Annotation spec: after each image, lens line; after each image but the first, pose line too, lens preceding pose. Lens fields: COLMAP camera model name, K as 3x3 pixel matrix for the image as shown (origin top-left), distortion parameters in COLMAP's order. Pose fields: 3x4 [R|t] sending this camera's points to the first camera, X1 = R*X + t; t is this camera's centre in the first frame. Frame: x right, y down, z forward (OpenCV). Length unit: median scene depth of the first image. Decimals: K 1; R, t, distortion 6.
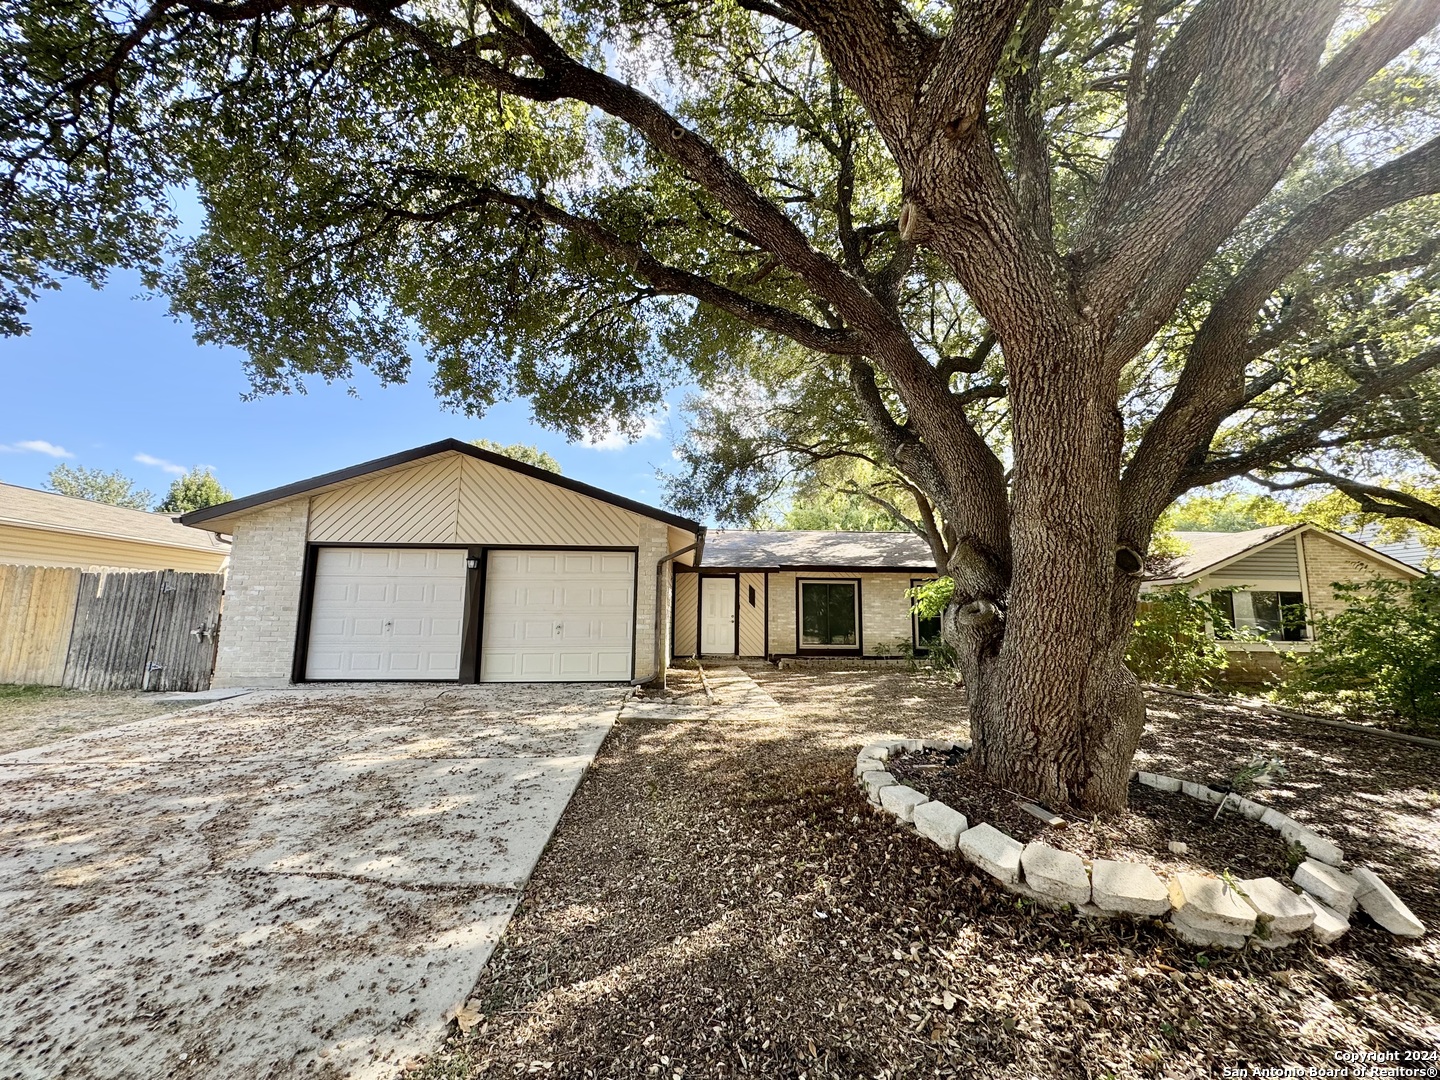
lens RADIAL K [[572.3, 0, 722.4], [0, 572.3, 535.4], [0, 0, 1]] dist [-0.002974, 0.000627]
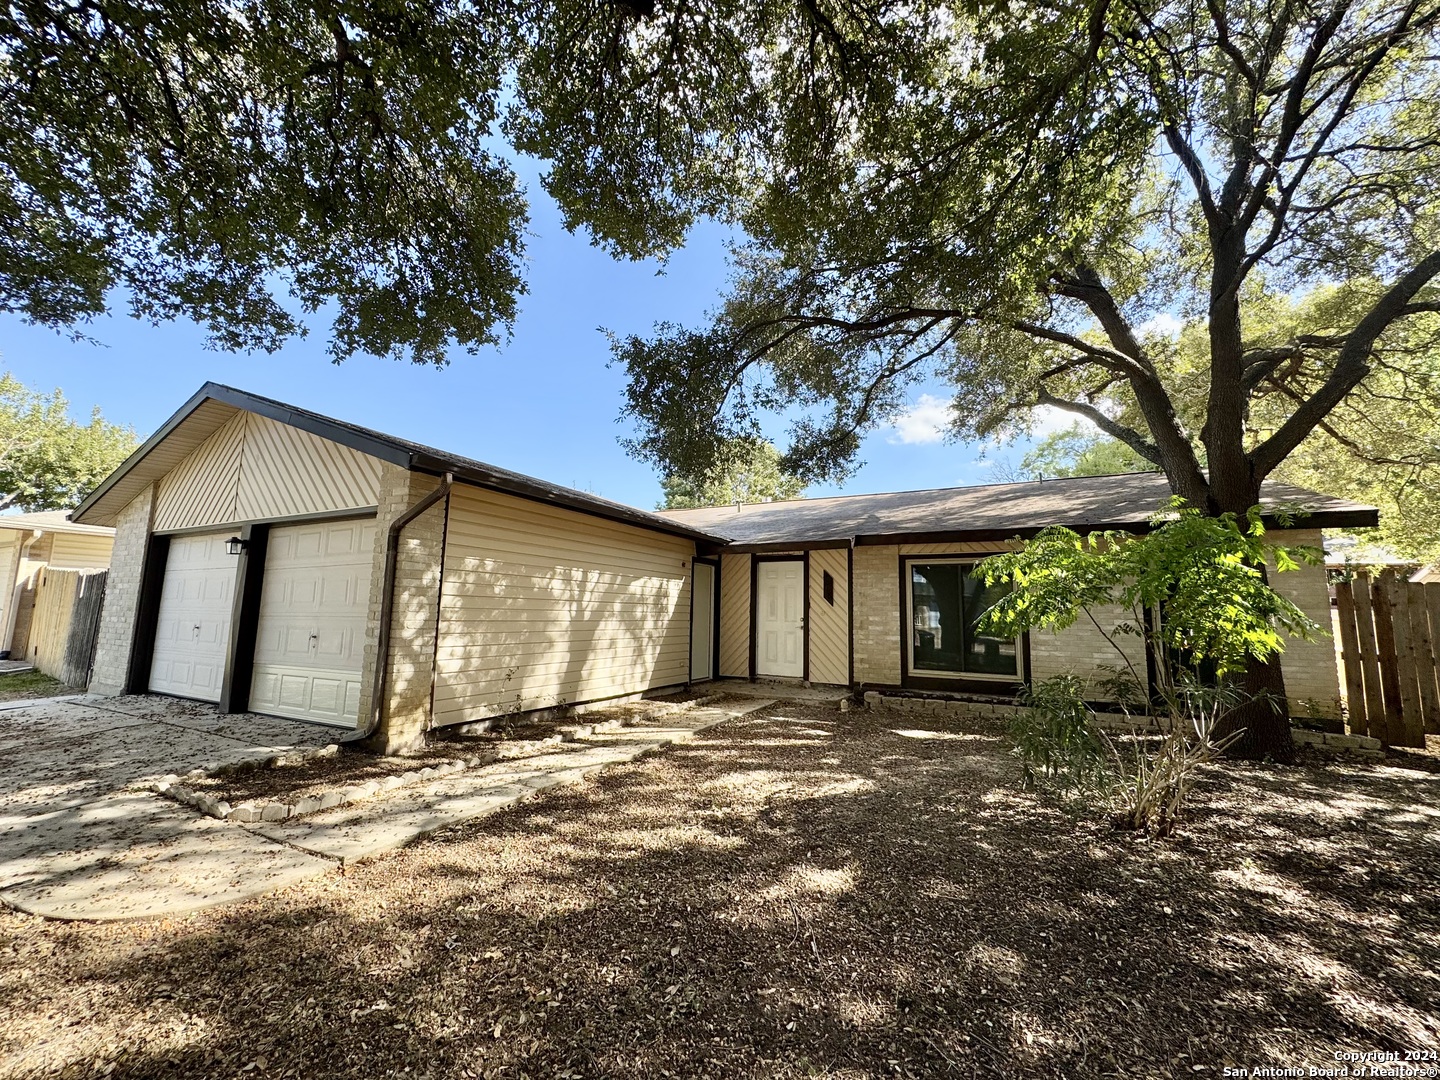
lens RADIAL K [[572.3, 0, 732.2], [0, 572.3, 532.5], [0, 0, 1]] dist [-0.002974, 0.000627]
pose [[0.860395, -0.062070, -0.505834, 0.456807], [0.064179, 0.997850, -0.013280, 0.075979], [0.505570, -0.021038, 0.862529, 0.654560]]
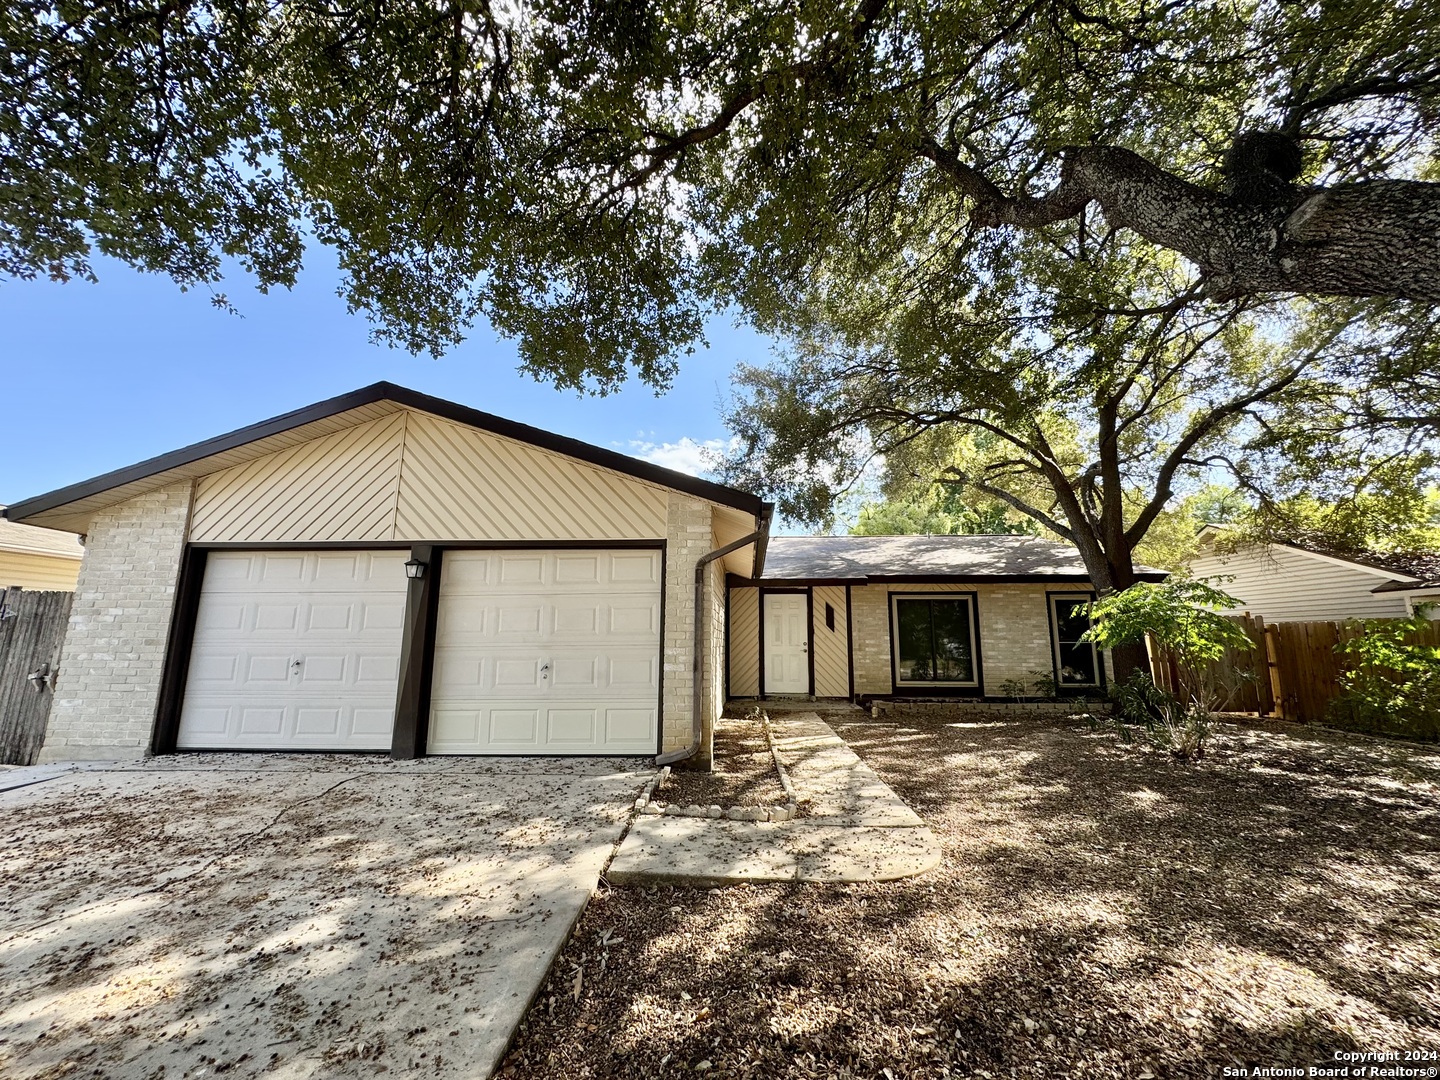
lens RADIAL K [[572.3, 0, 721.0], [0, 572.3, 534.5], [0, 0, 1]] dist [-0.002974, 0.000627]
pose [[0.994735, -0.023659, -0.099708, -0.022398], [0.019722, 0.998993, -0.040290, 0.039121], [0.100561, 0.038111, 0.994201, 0.363076]]
